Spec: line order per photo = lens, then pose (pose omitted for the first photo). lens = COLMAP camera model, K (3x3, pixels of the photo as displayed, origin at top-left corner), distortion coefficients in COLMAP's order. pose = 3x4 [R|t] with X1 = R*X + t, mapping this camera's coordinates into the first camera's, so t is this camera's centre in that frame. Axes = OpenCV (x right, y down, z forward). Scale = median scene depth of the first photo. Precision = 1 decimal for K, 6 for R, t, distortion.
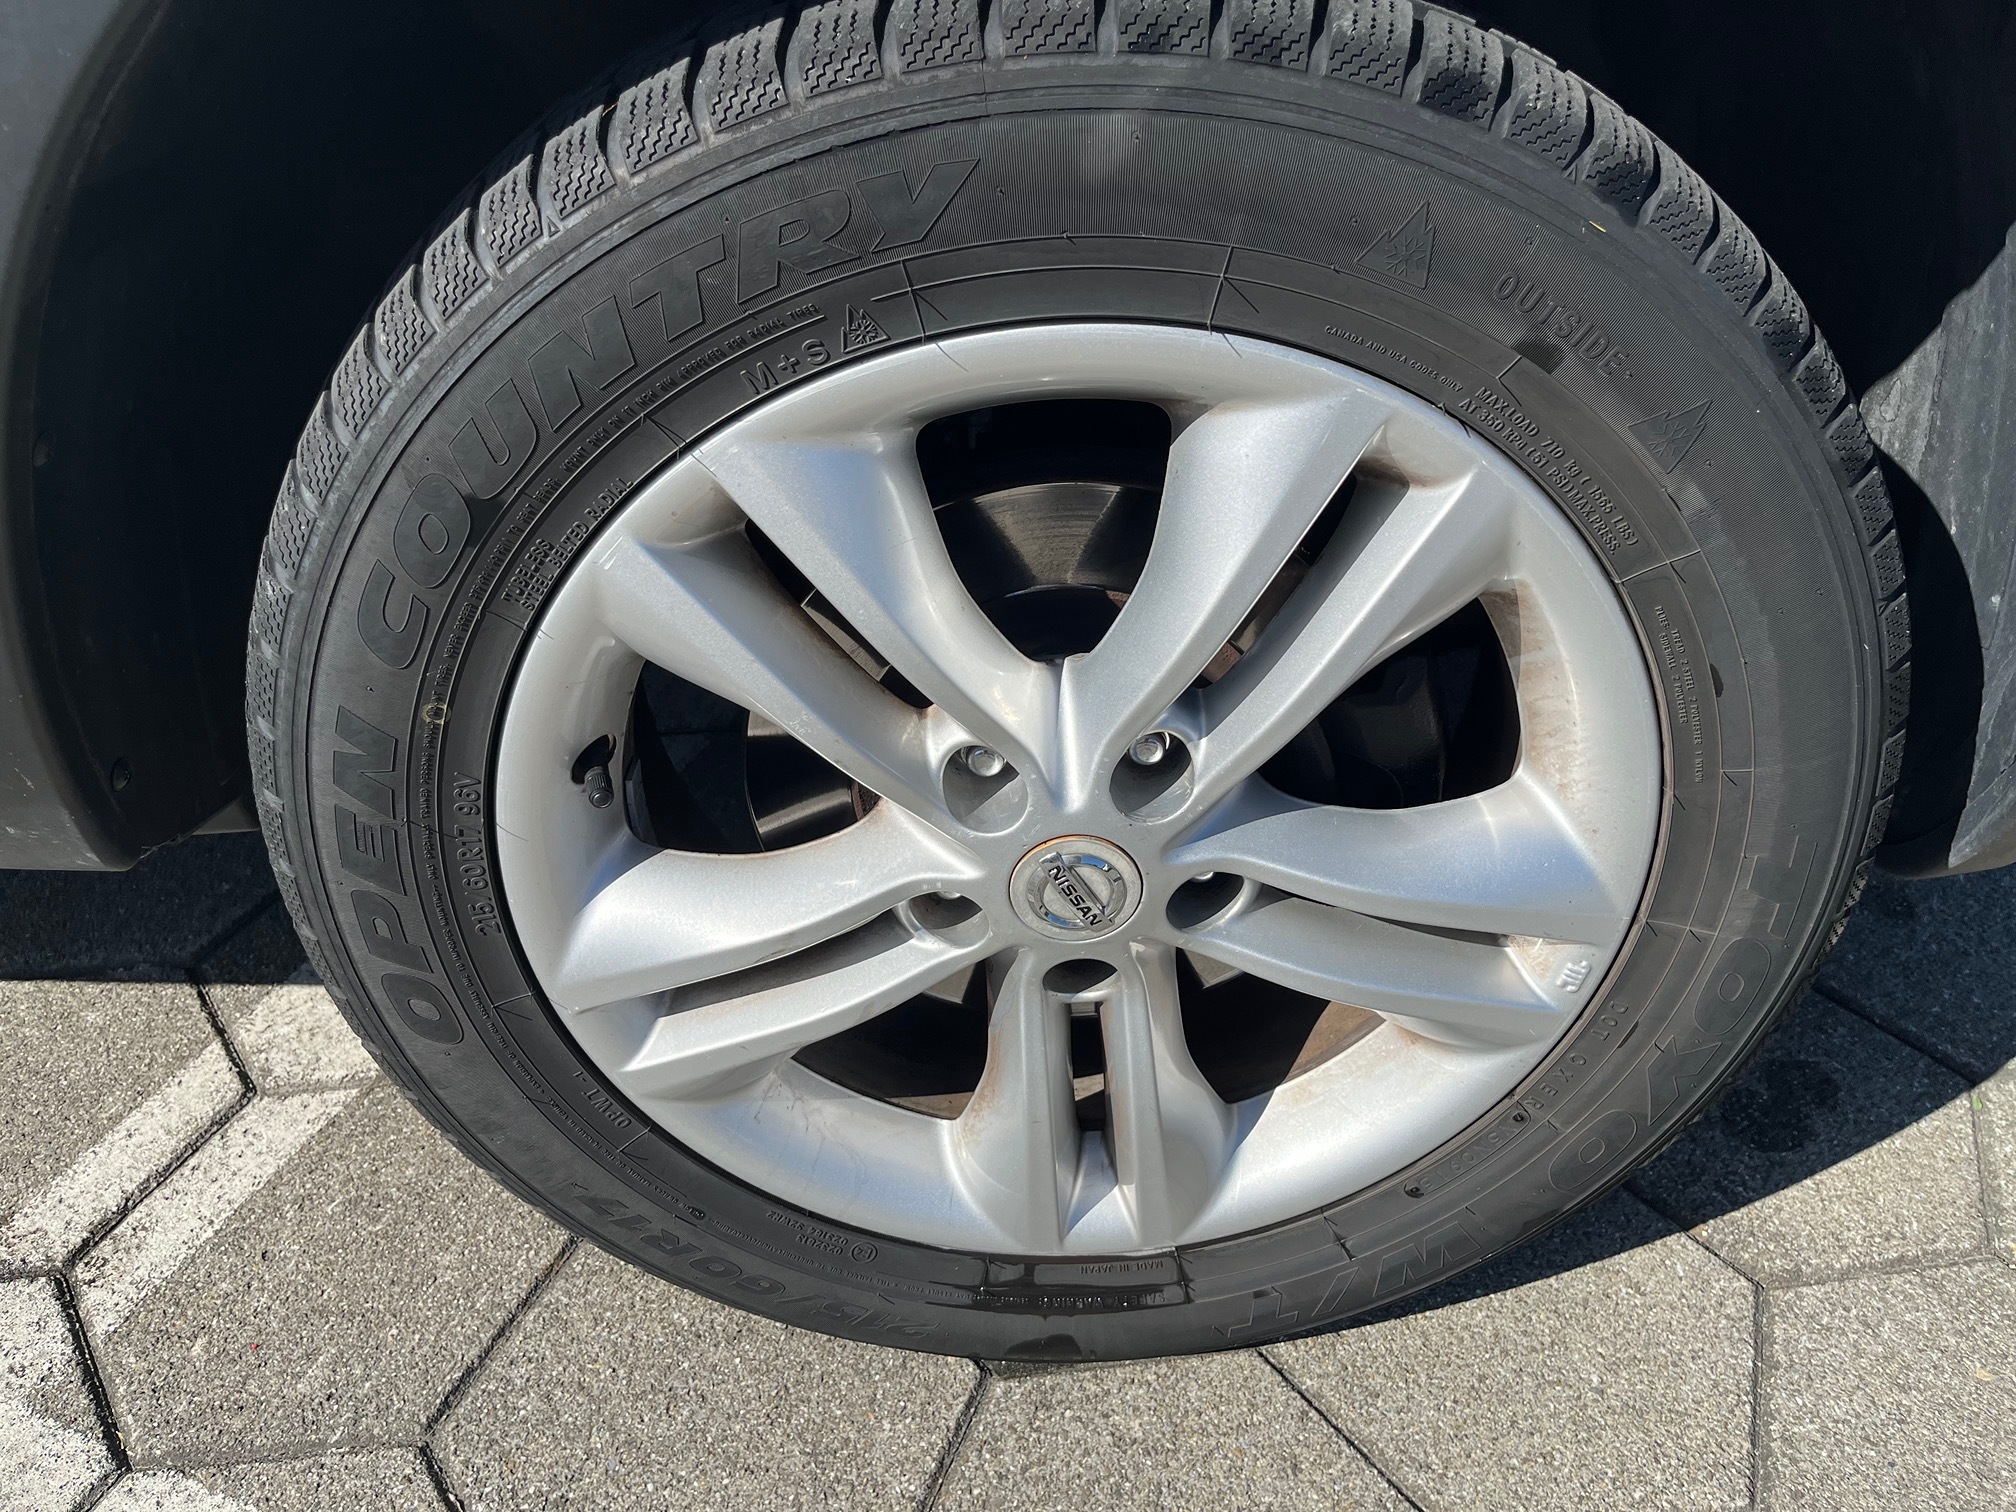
lens RADIAL K [[1557.7, 0, 1016.1], [0, 1557.7, 767.8], [0, 0, 1]] dist [0.030094, -0.030908]
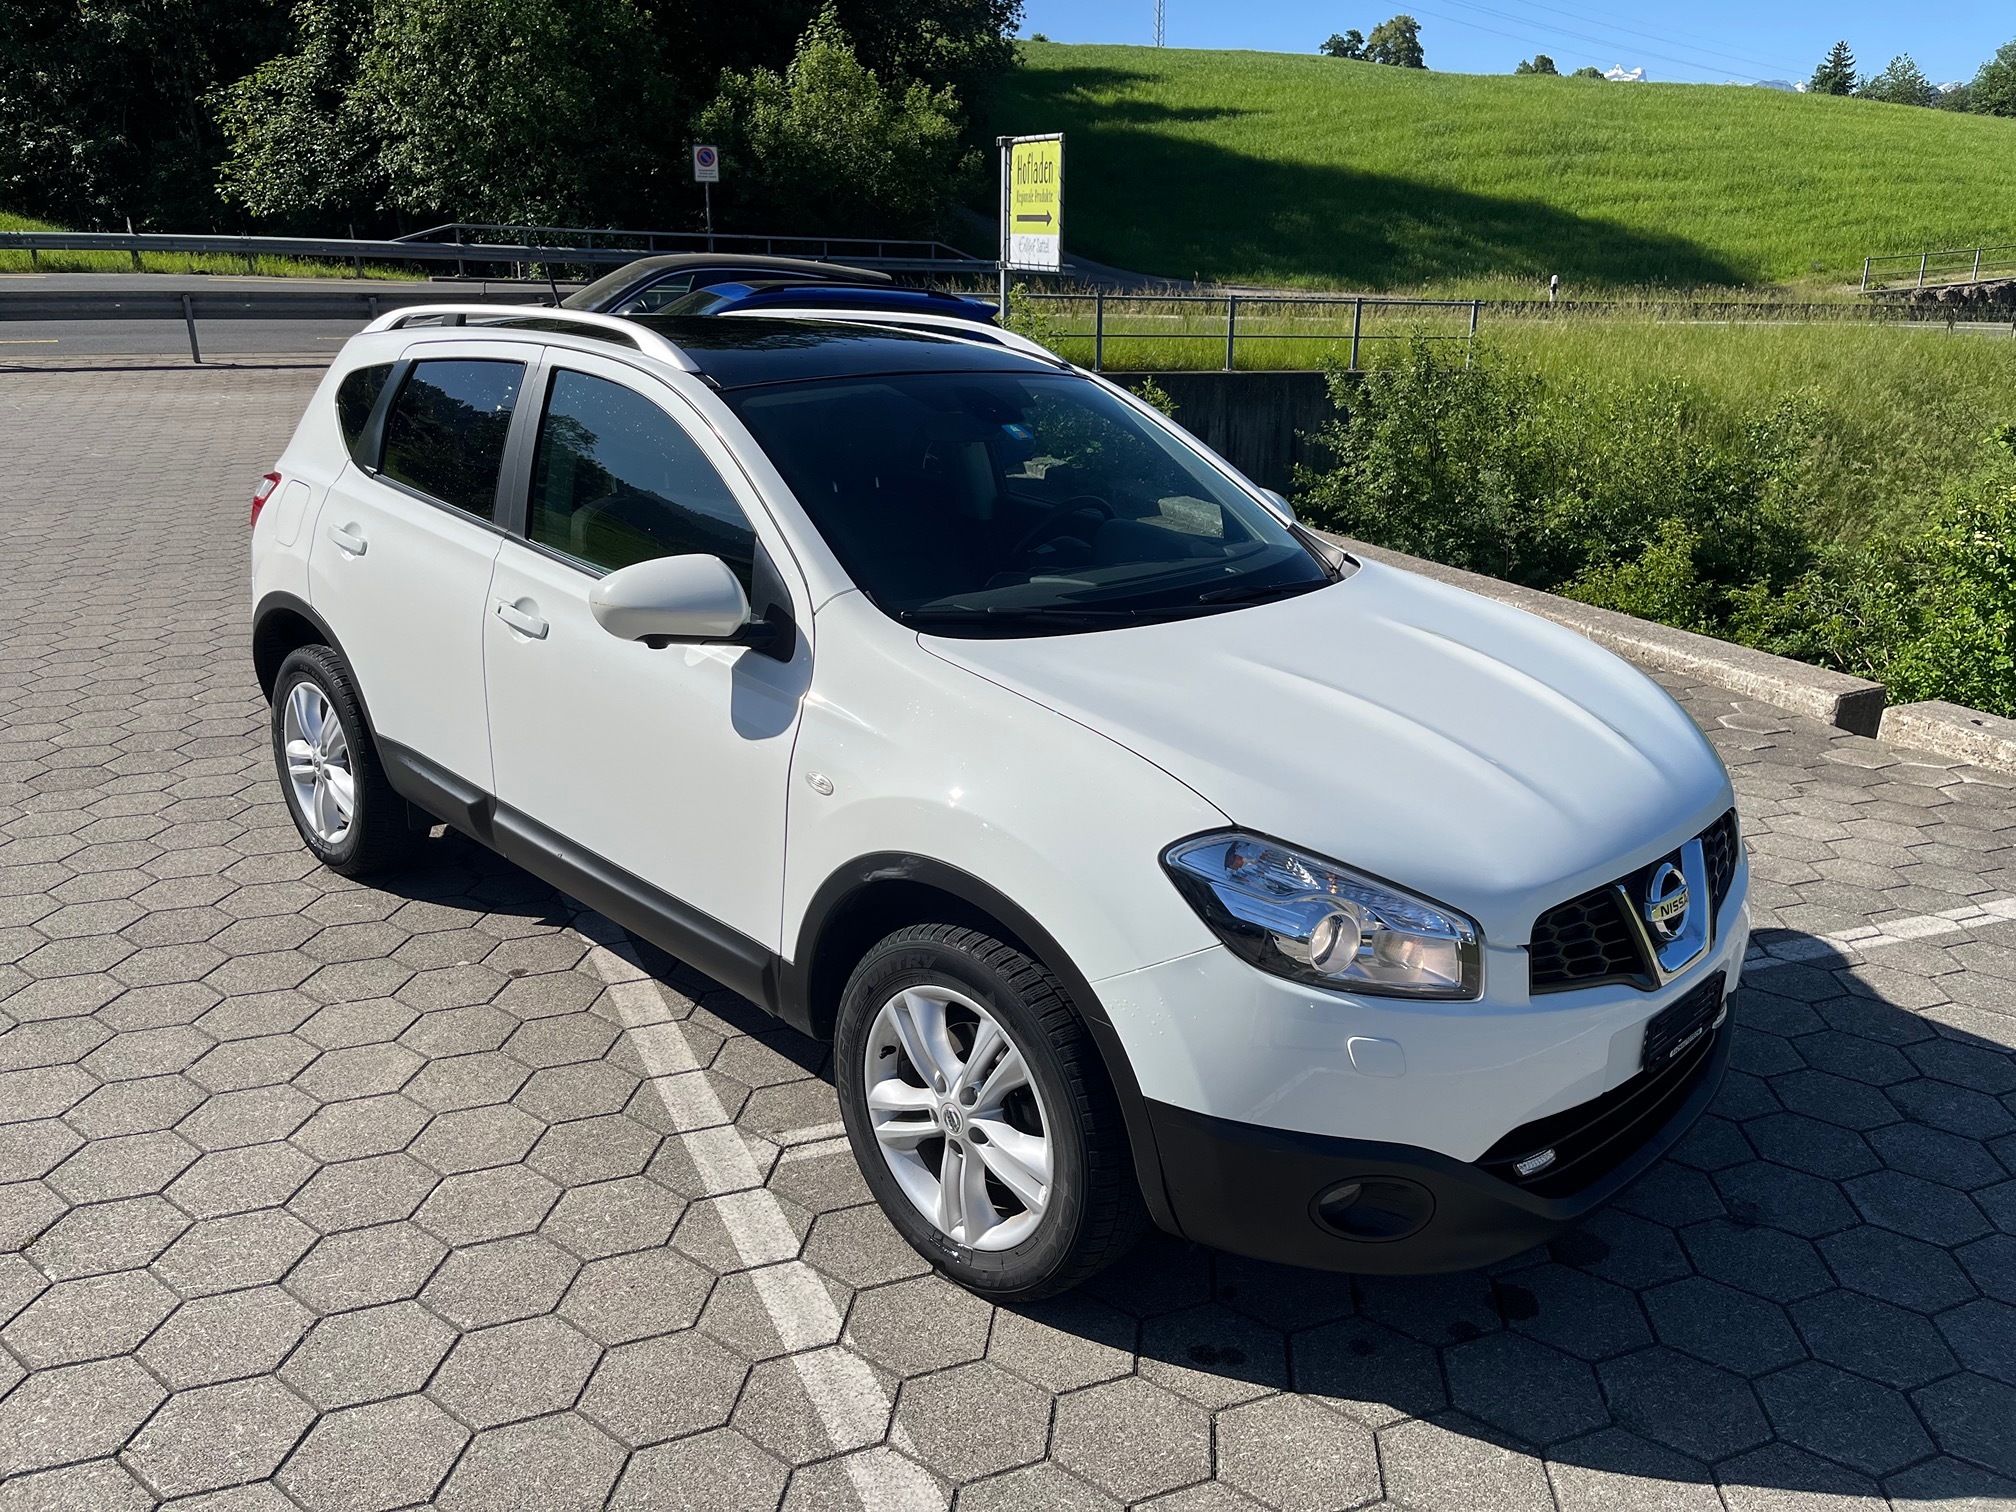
lens RADIAL K [[1557.7, 0, 1004.0], [0, 1557.7, 756.0], [0, 0, 1]] dist [0.030094, -0.030908]
pose [[0.716584, 0.229634, -0.658616, 2.656030], [-0.422163, 0.894446, -0.147462, -0.236755], [0.555234, 0.383712, 0.737889, -2.384164]]
